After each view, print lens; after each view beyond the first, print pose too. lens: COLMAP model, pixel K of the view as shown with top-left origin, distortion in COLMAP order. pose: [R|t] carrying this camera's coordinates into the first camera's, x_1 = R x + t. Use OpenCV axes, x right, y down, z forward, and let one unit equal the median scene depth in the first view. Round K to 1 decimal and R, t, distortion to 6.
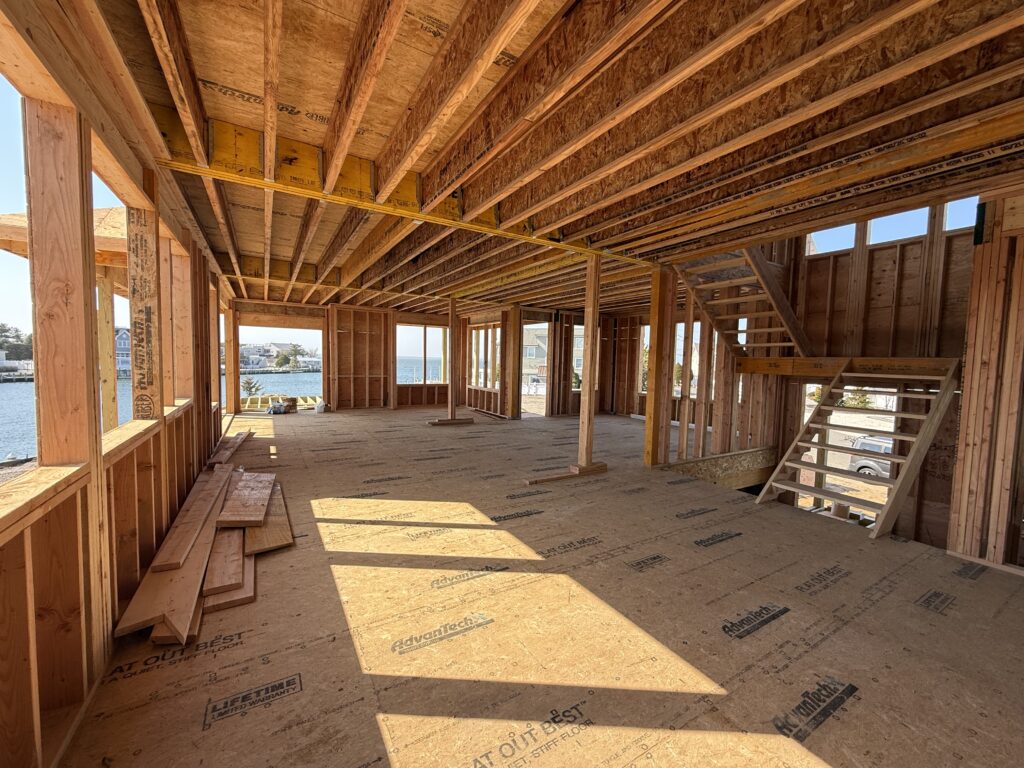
lens RADIAL K [[407.4, 0, 508.4], [0, 407.4, 385.3], [0, 0, 1]] dist [-0.001003, 0.000187]
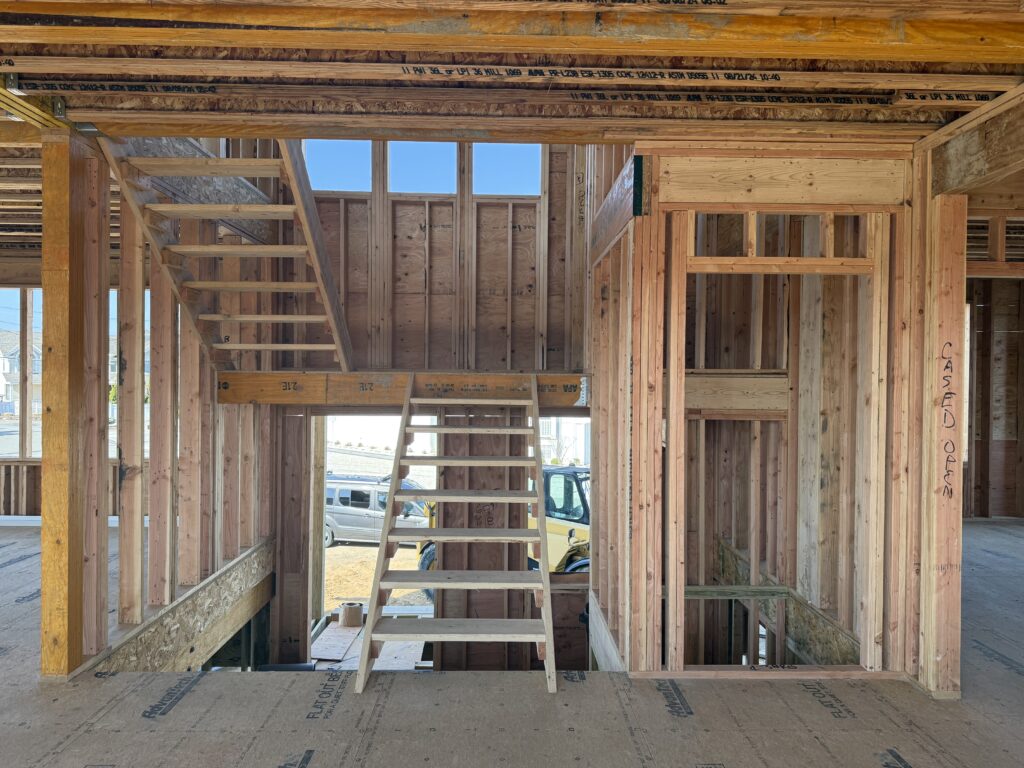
lens RADIAL K [[717.2, 0, 512.0], [0, 717.2, 384.0], [0, 0, 1]] dist [0.022650, -0.004745]
pose [[0.493371, -0.023949, 0.869489, -0.011107], [0.053568, 0.998560, -0.002892, -0.051519], [-0.868168, 0.048004, 0.493944, 0.451108]]
